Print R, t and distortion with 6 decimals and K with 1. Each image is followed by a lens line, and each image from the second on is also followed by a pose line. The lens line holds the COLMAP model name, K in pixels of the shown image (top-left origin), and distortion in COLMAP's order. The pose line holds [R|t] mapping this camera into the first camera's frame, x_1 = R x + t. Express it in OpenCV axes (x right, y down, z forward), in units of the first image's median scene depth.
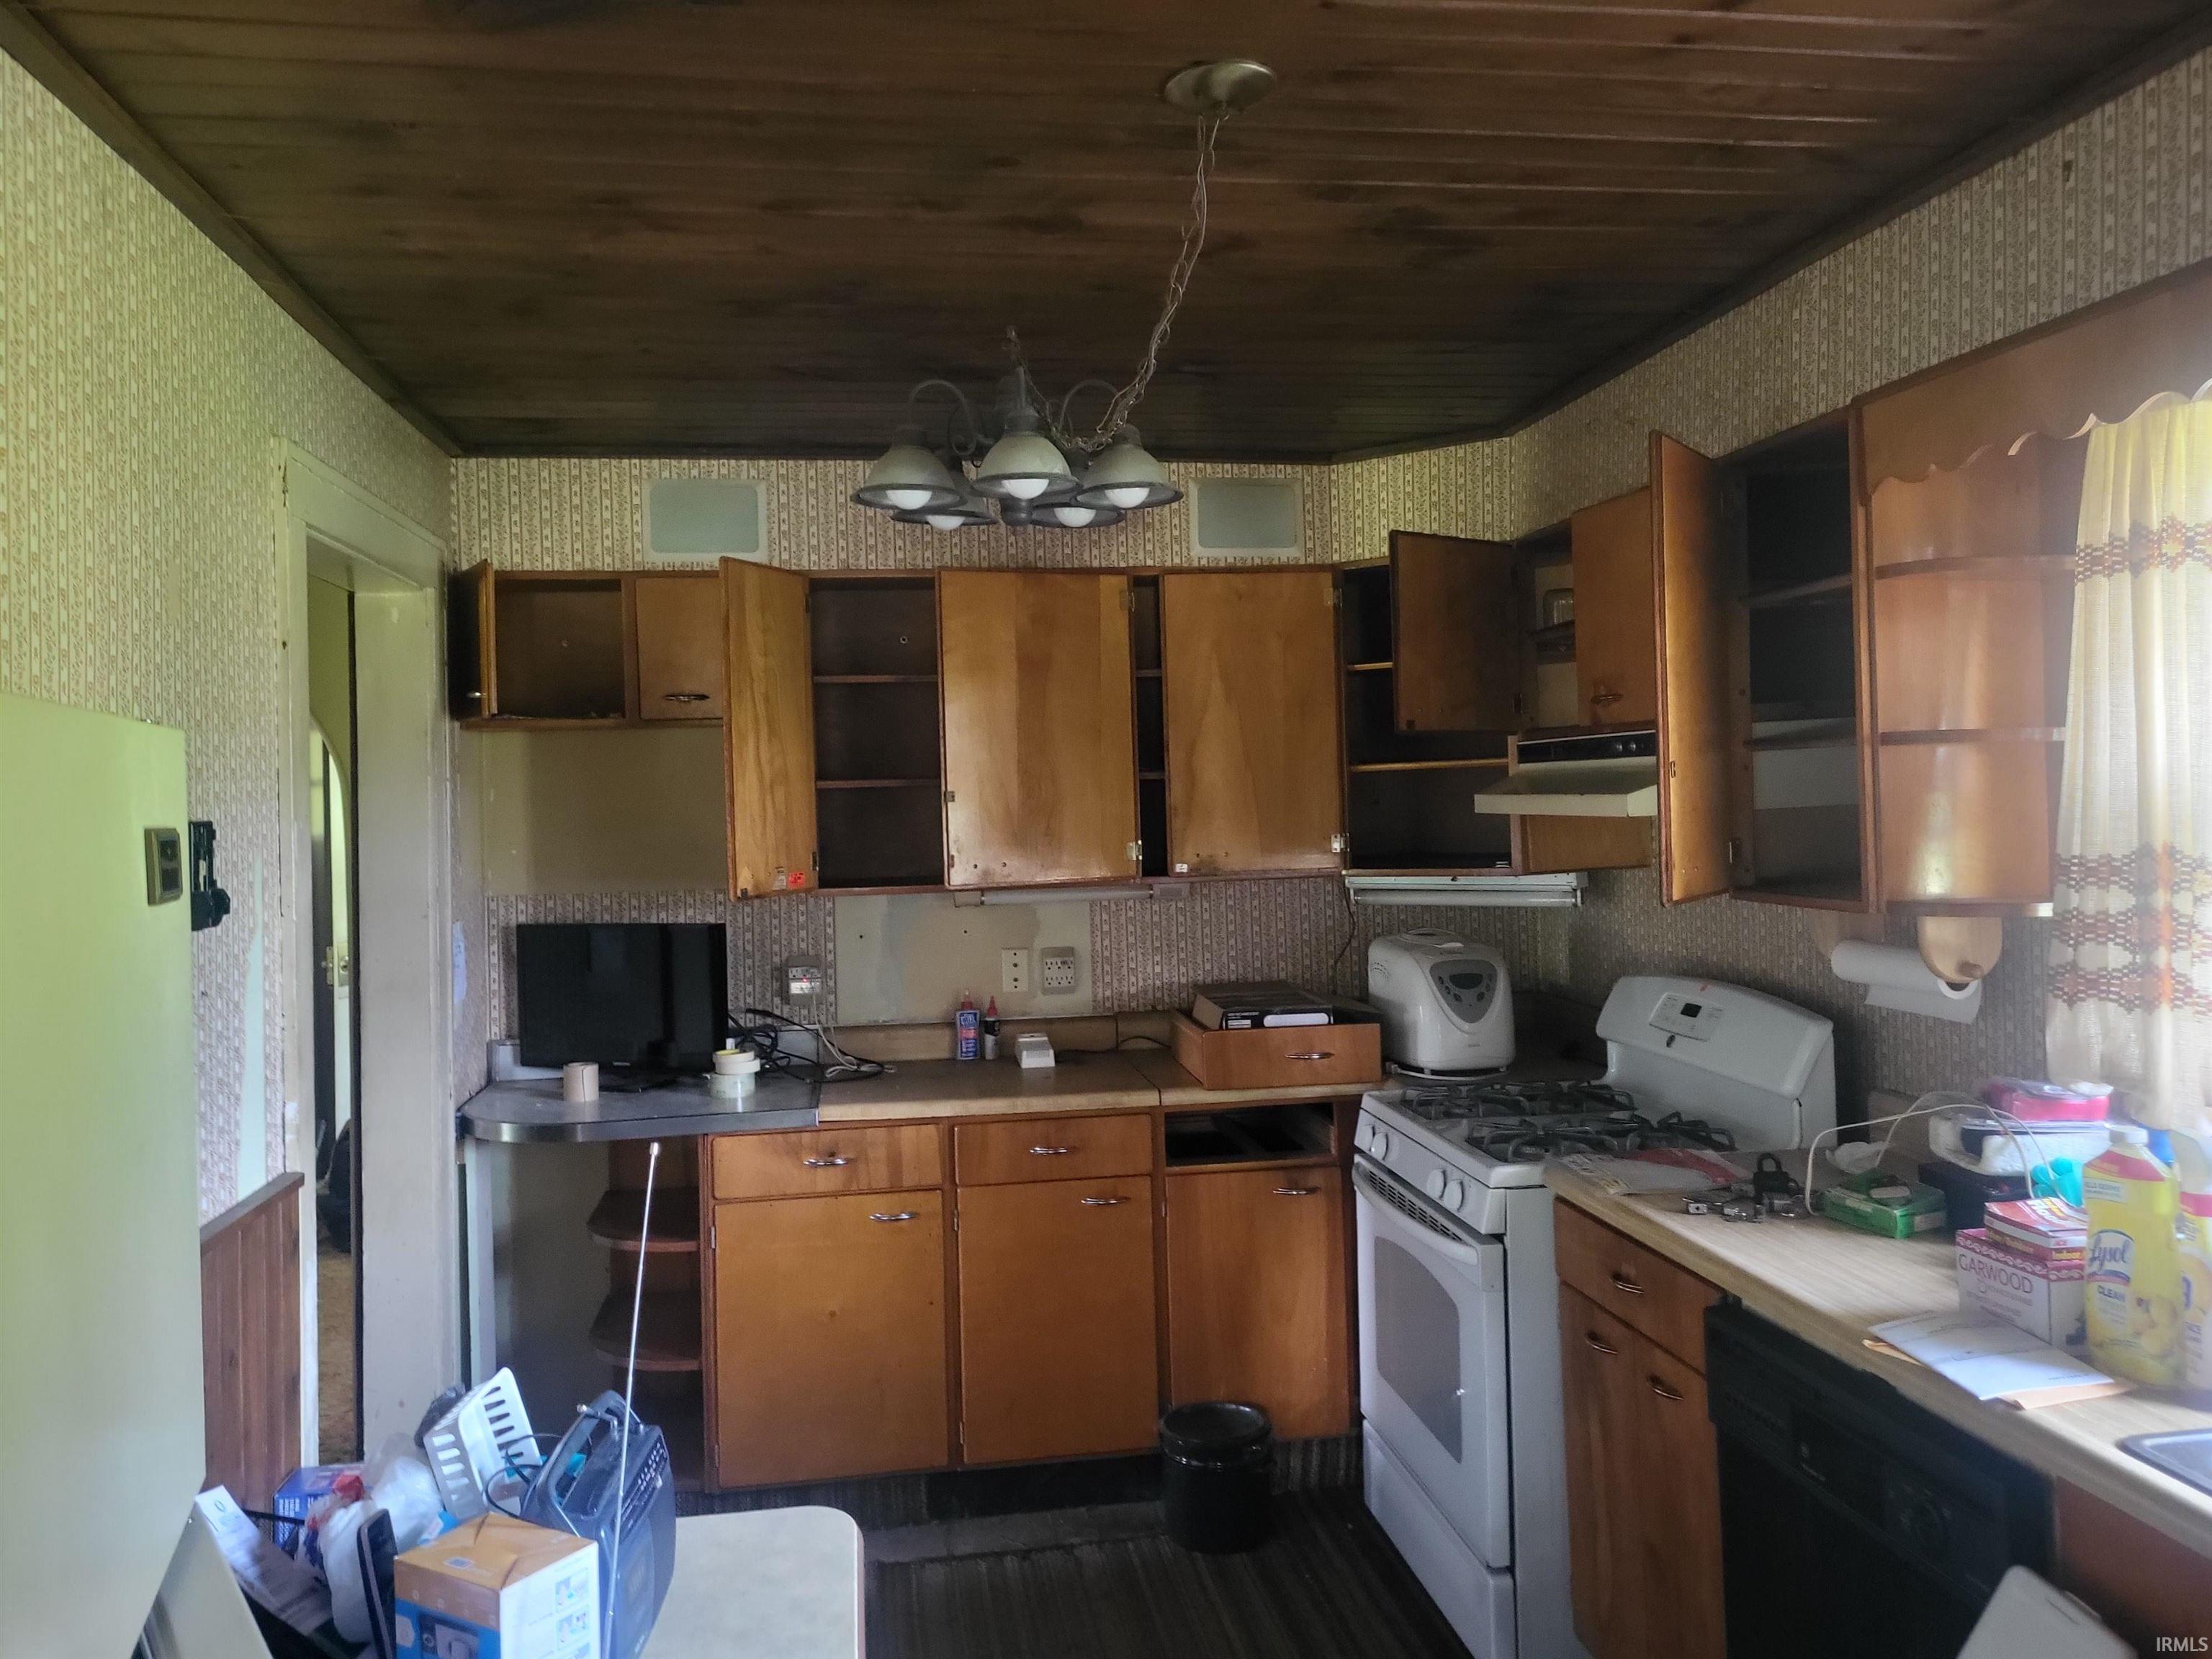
lens RADIAL K [[1646.2, 0, 1106.5], [0, 1646.2, 817.4], [0, 0, 1]] dist [-0.002903, -0.000490]
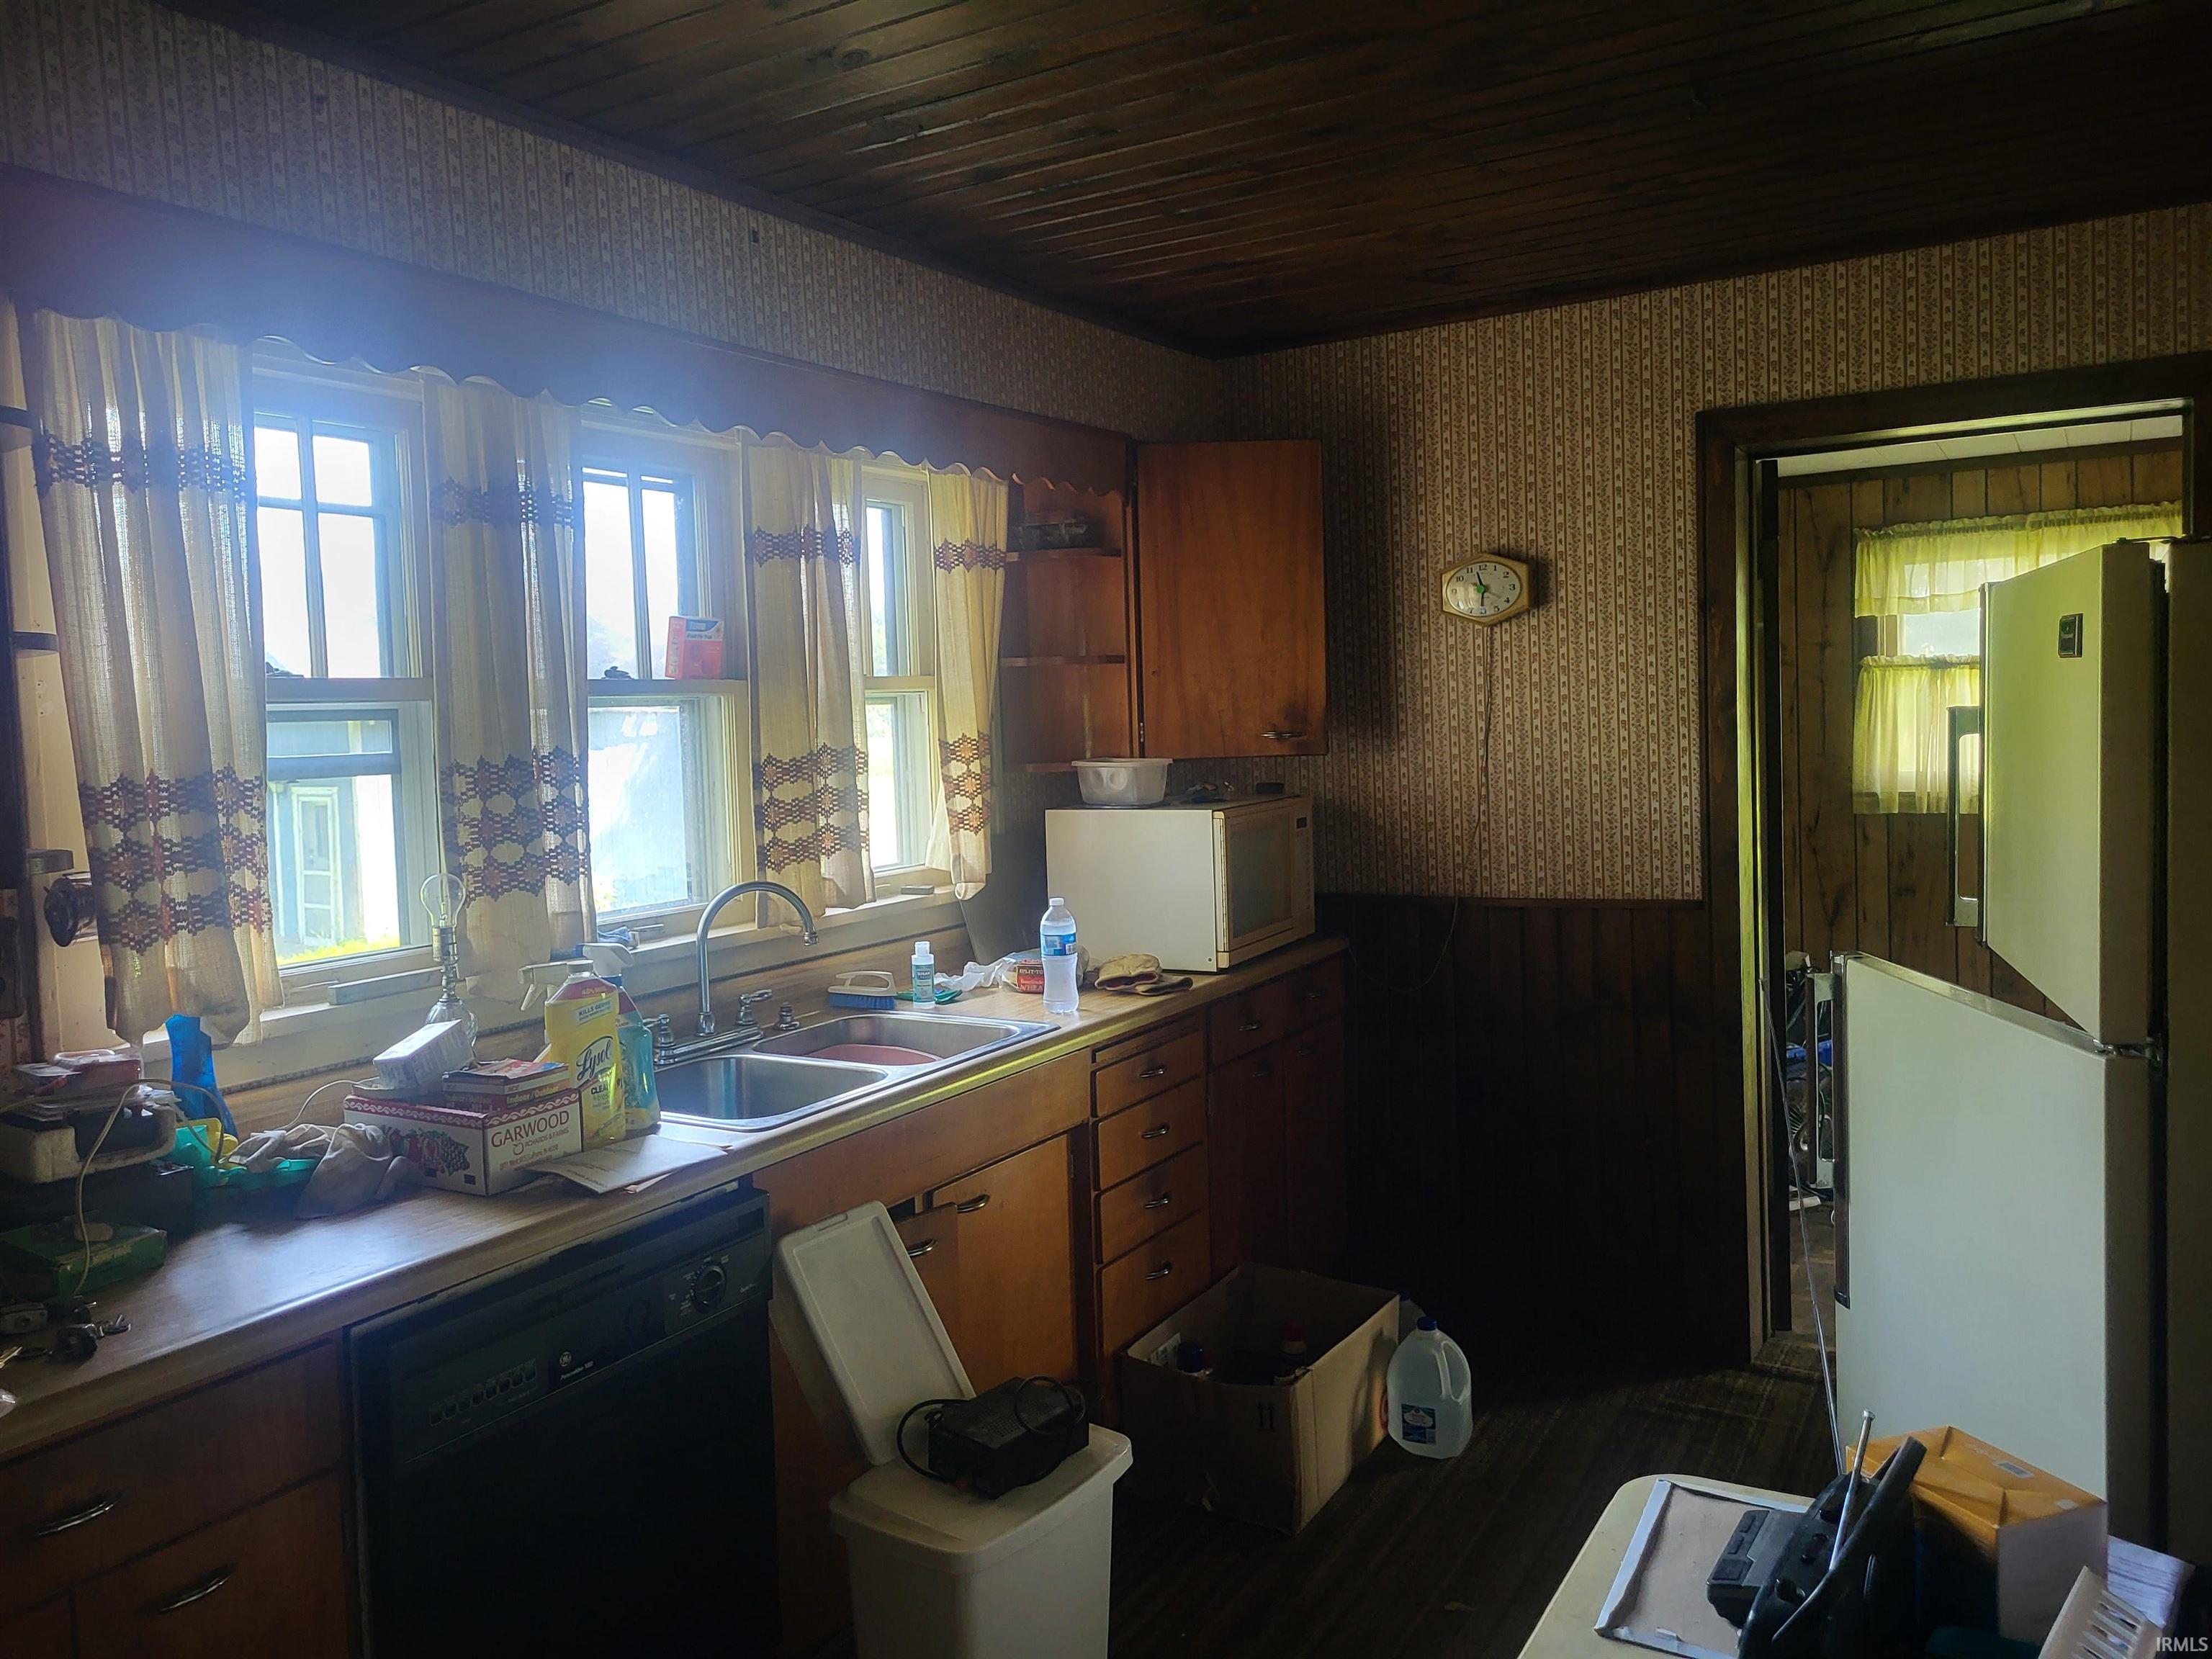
lens RADIAL K [[1646.2, 0, 1105.7], [0, 1646.2, 829.8], [0, 0, 1]] dist [-0.002903, -0.000490]
pose [[-0.769548, 0.005501, 0.638566, -0.432533], [0.063296, 0.995696, 0.067703, 0.022107], [-0.635445, 0.092519, -0.766584, 1.447025]]
